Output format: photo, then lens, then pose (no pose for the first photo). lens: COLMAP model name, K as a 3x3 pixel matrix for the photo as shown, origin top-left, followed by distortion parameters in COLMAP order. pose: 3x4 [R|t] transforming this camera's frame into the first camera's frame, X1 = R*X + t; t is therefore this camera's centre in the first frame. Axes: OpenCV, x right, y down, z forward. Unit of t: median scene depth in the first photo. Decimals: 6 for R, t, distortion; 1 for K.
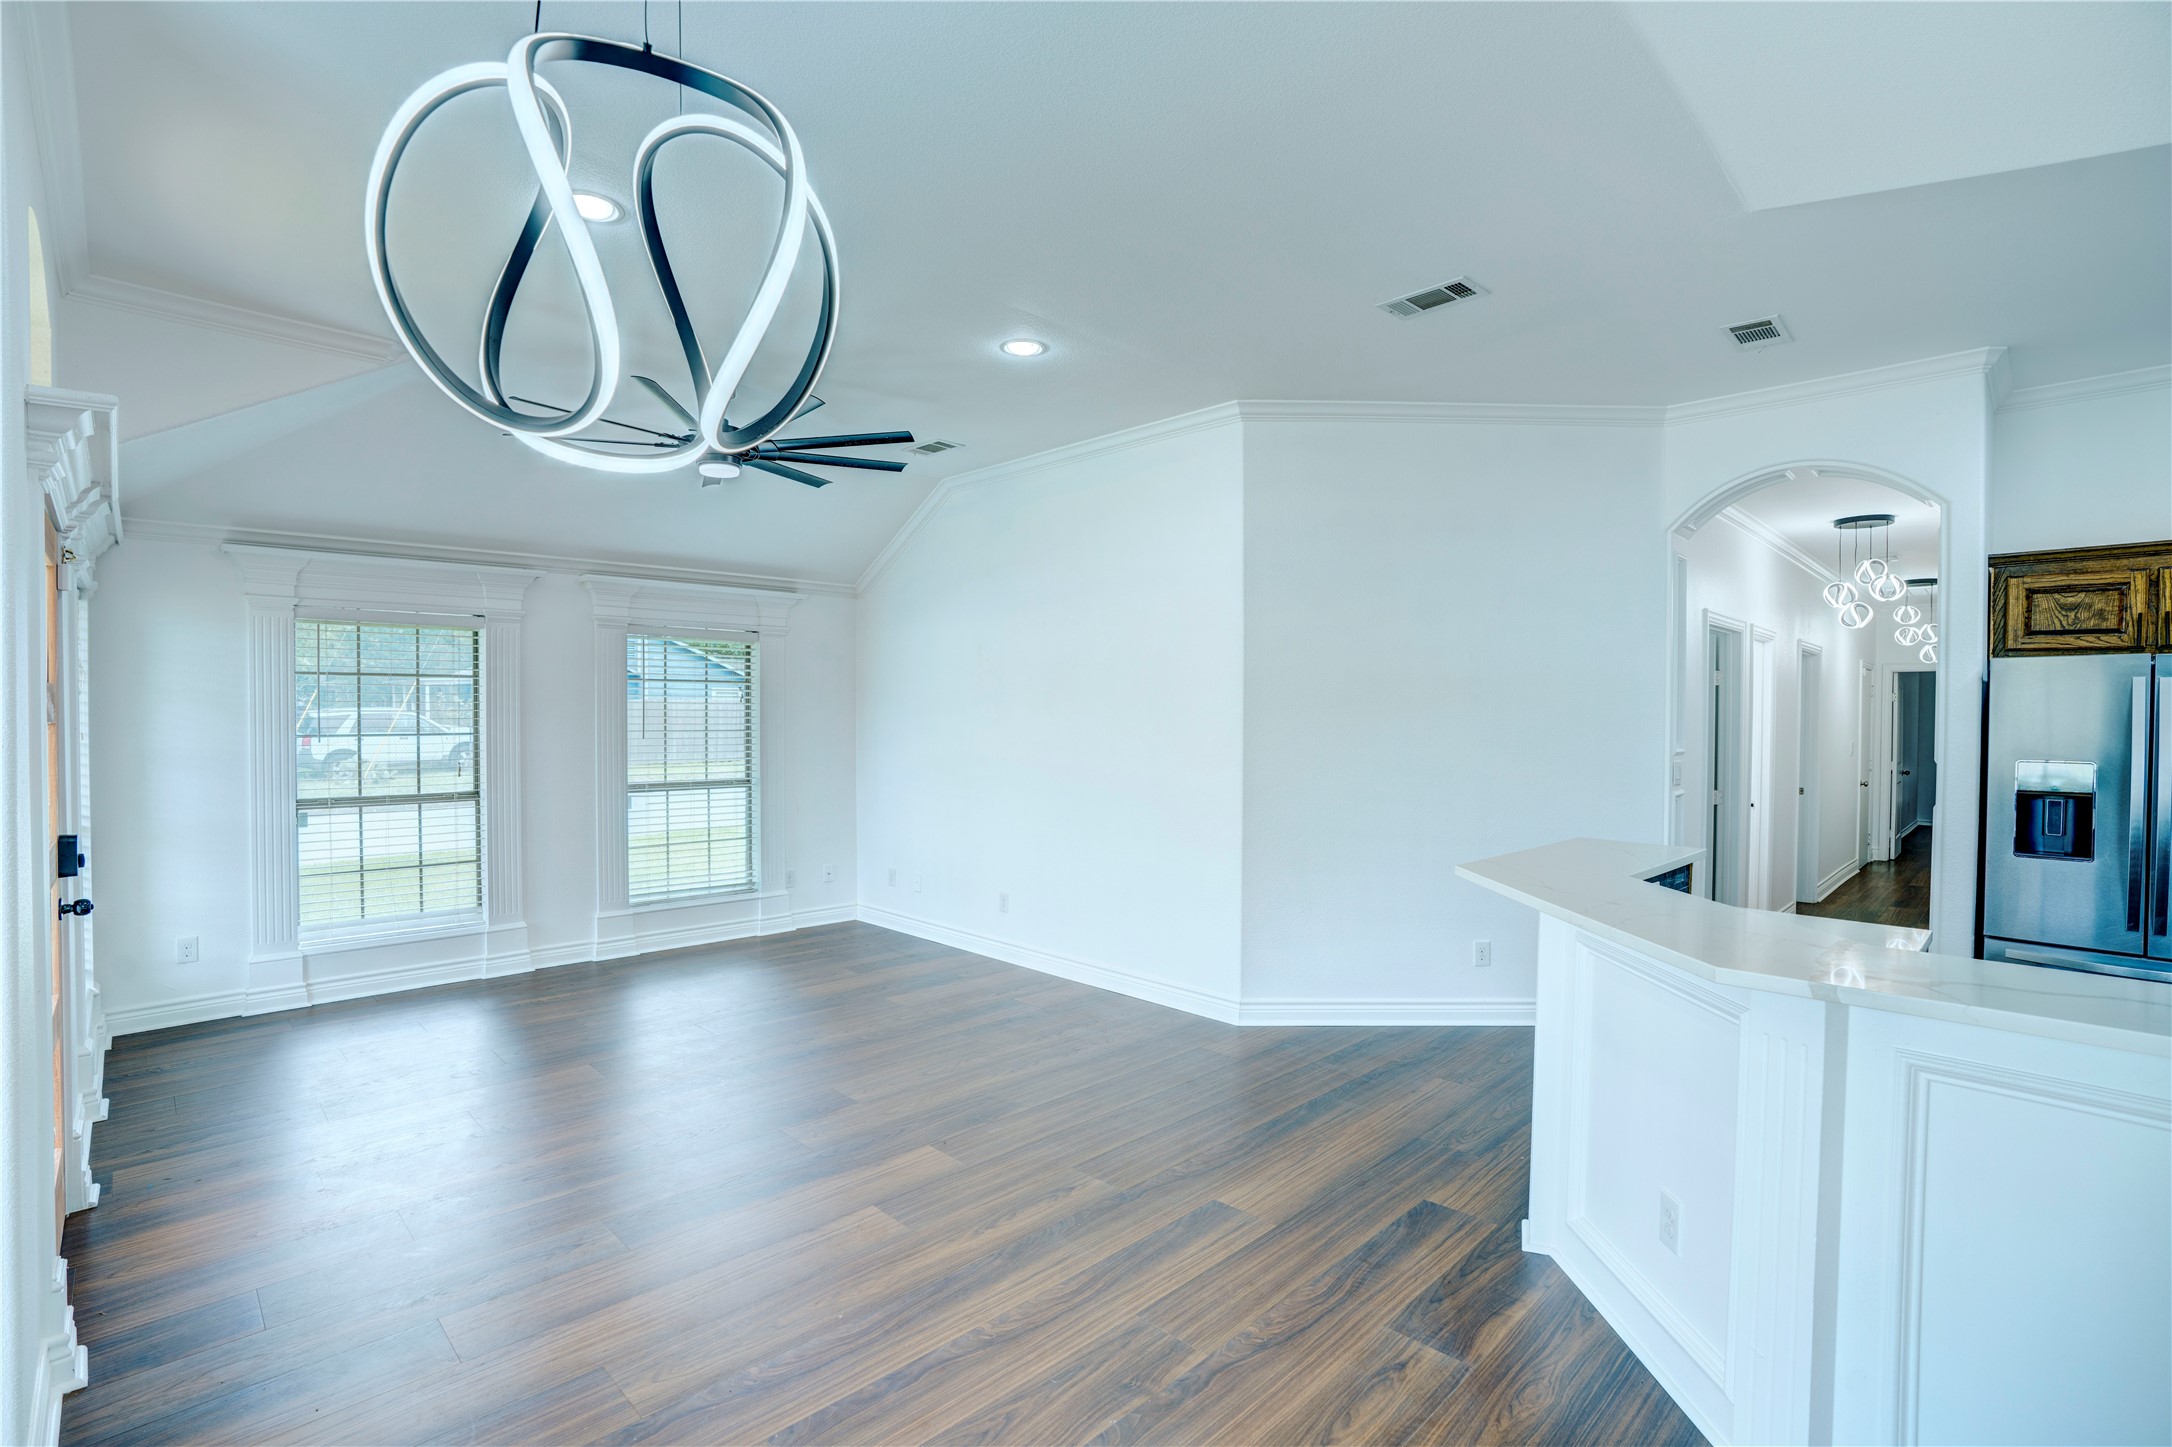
lens RADIAL K [[1018.1, 0, 1070.5], [0, 1018.1, 720.3], [0, 0, 1]] dist [-0.052611, 0.018645]
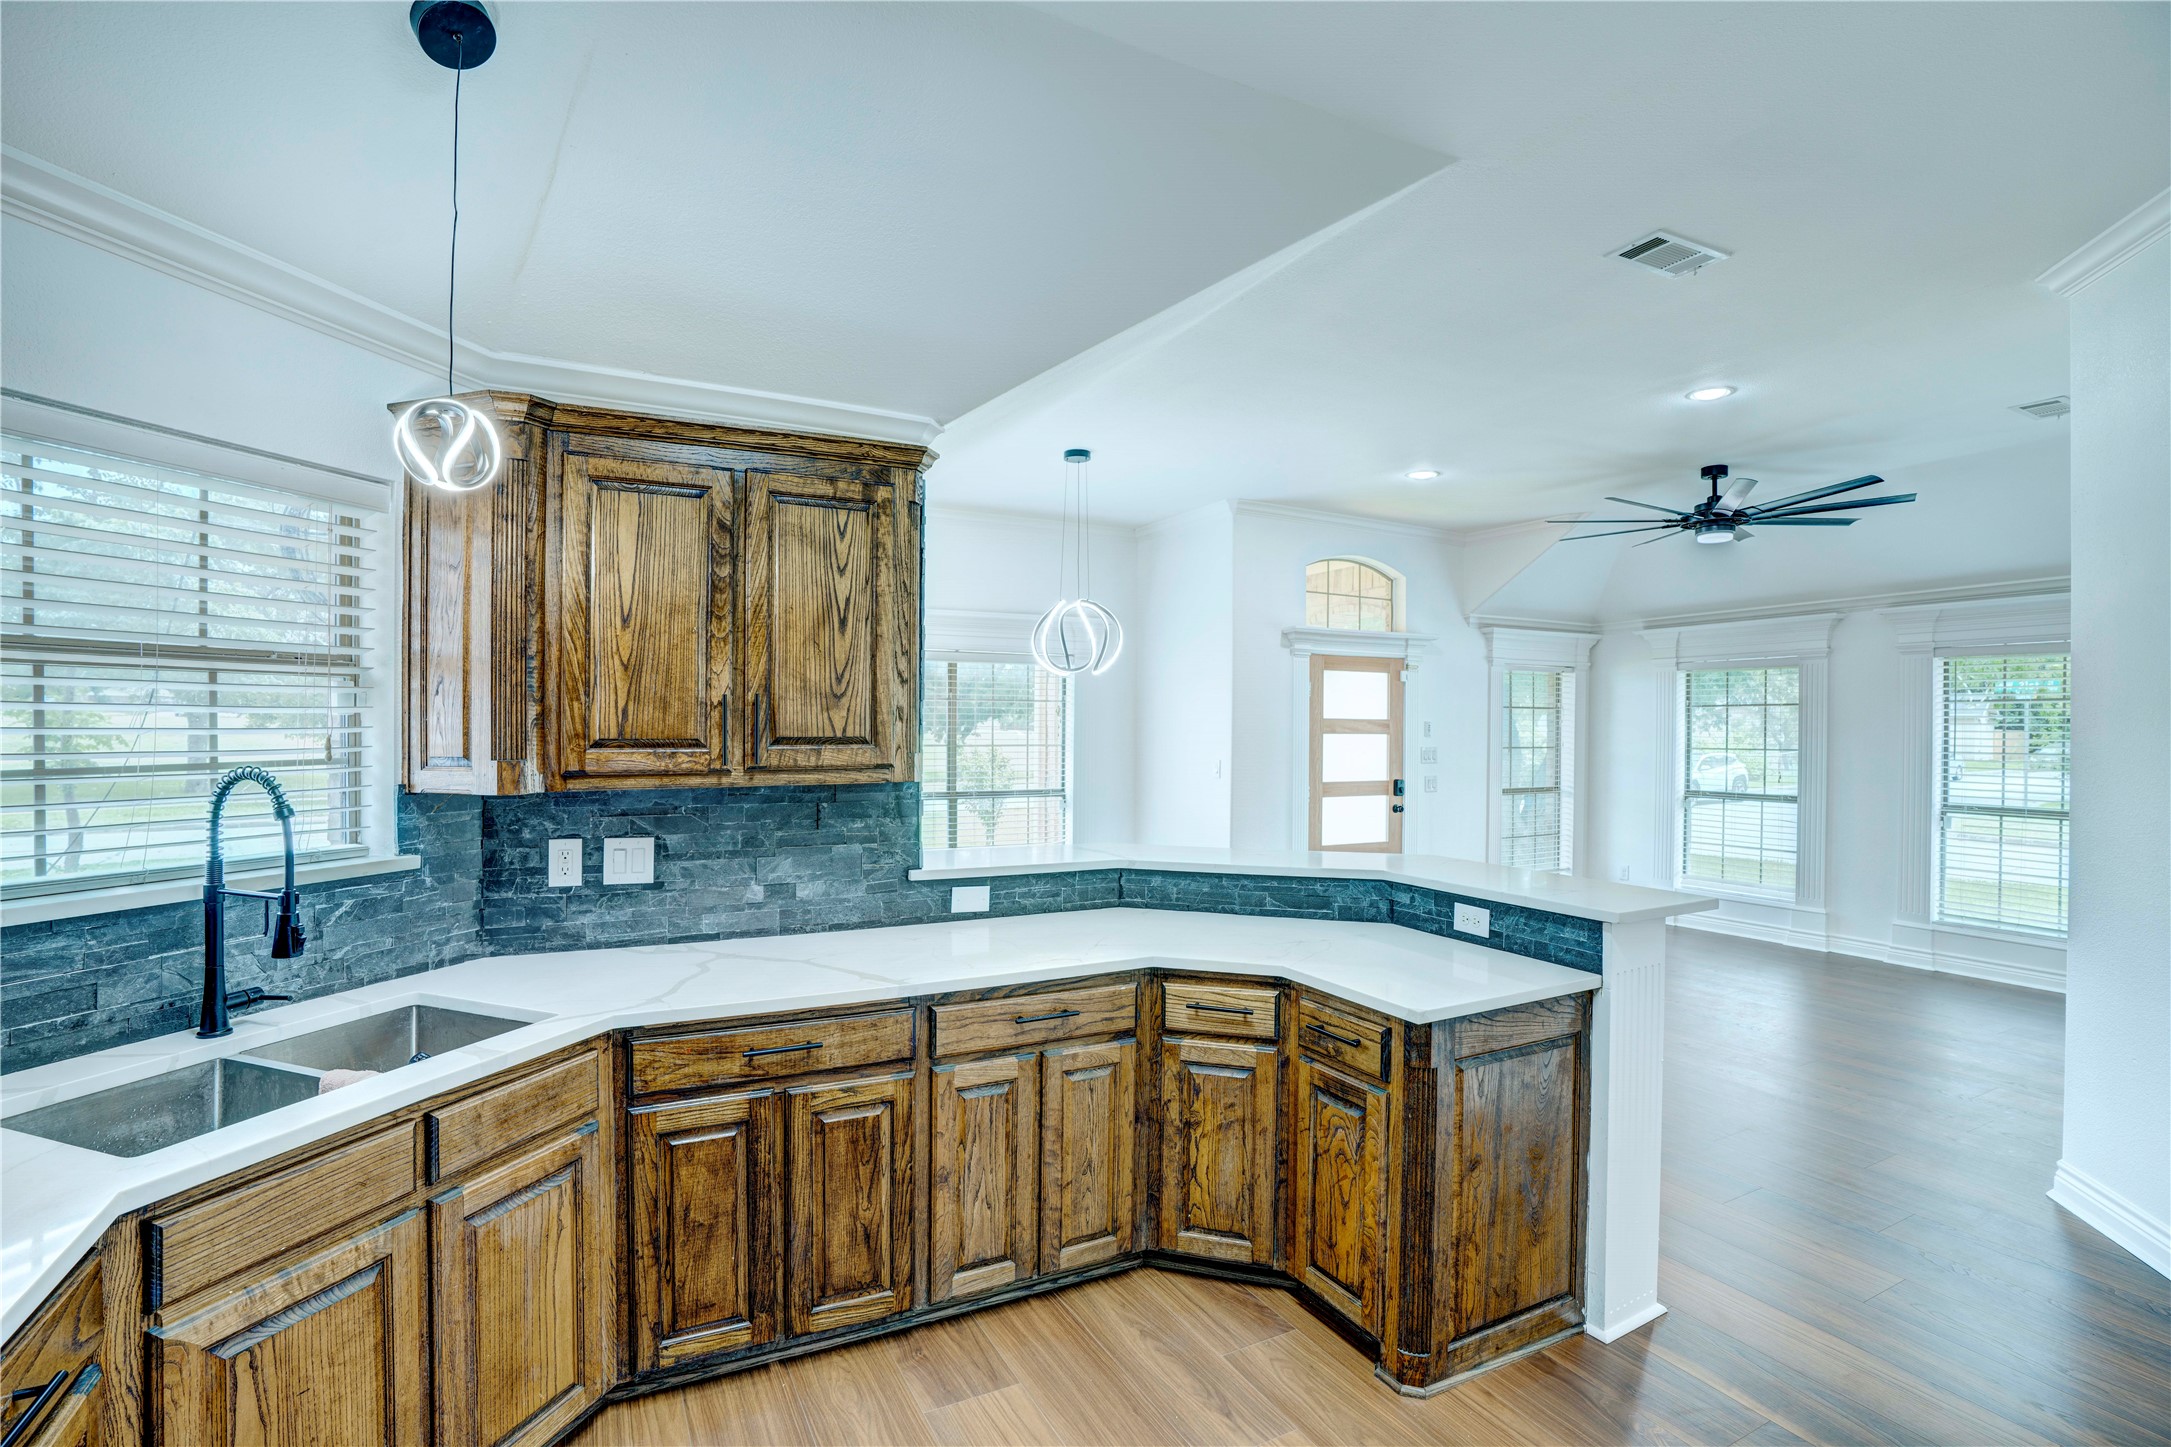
lens RADIAL K [[1017.6, 0, 1072.4], [0, 1017.6, 724.0], [0, 0, 1]] dist [-0.052611, 0.018645]
pose [[-0.303997, -0.008870, -0.952632, 0.986982], [-0.017355, 0.999842, -0.003772, 0.002027], [0.952515, 0.015386, -0.304103, 0.591593]]
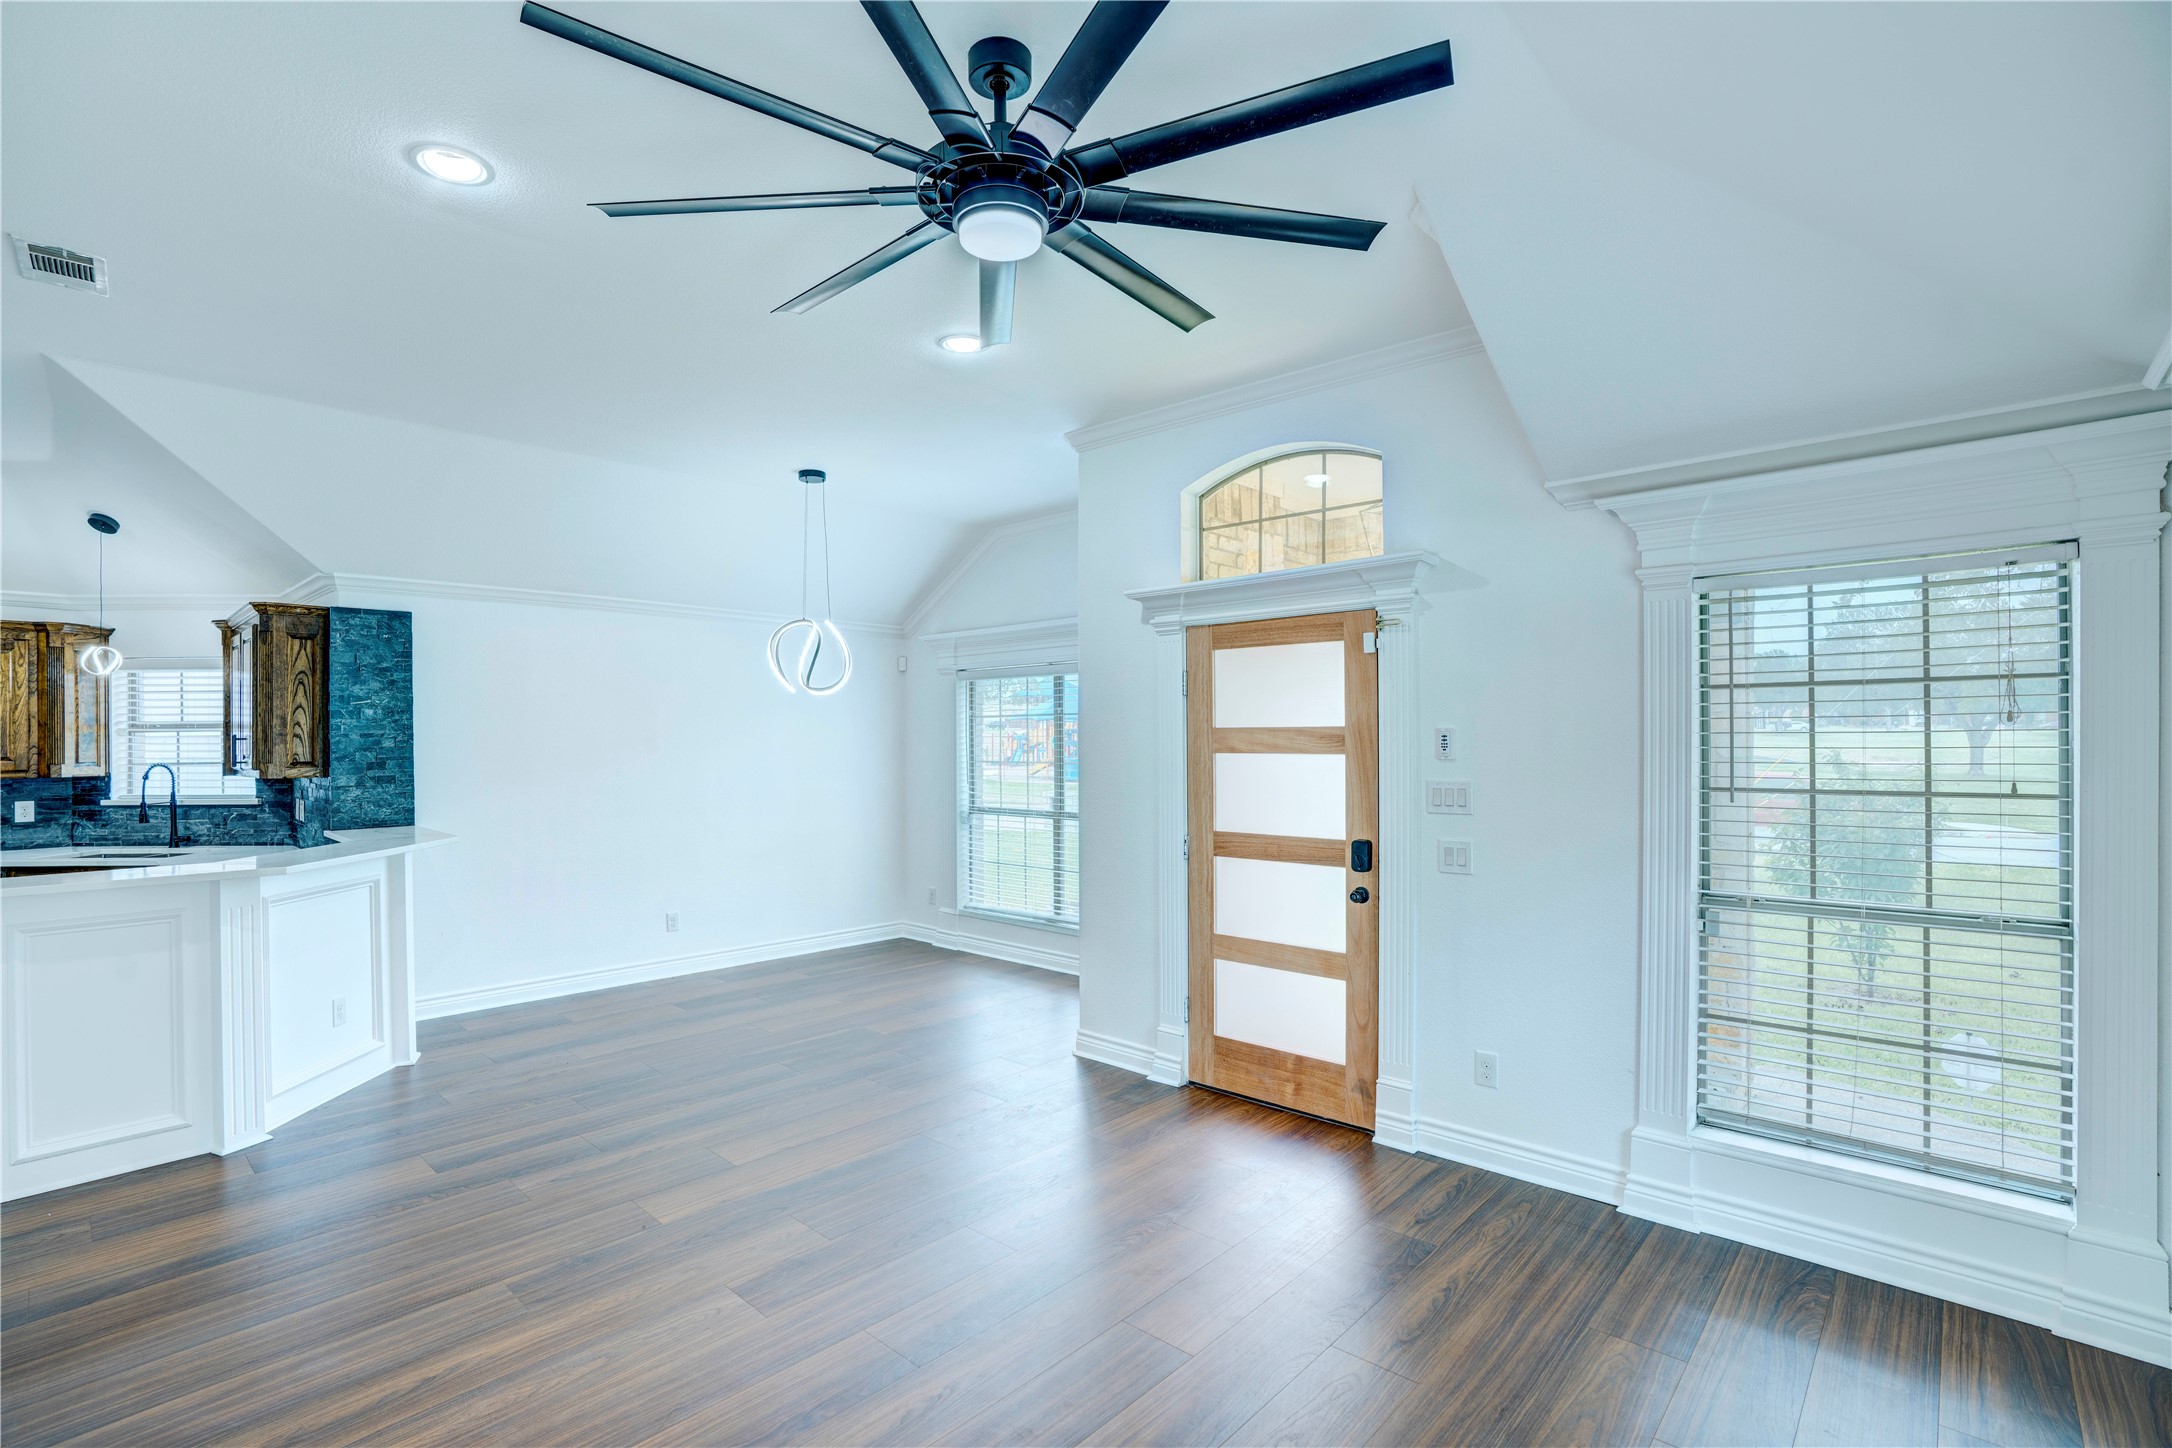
lens RADIAL K [[1018.1, 0, 1030.6], [0, 1018.1, 742.6], [0, 0, 1]] dist [-0.052611, 0.018645]
pose [[-0.999977, 0.001291, -0.006710, -0.342789], [0.001202, 0.999911, 0.013316, -0.017331], [0.006726, 0.013308, -0.999889, 1.395734]]
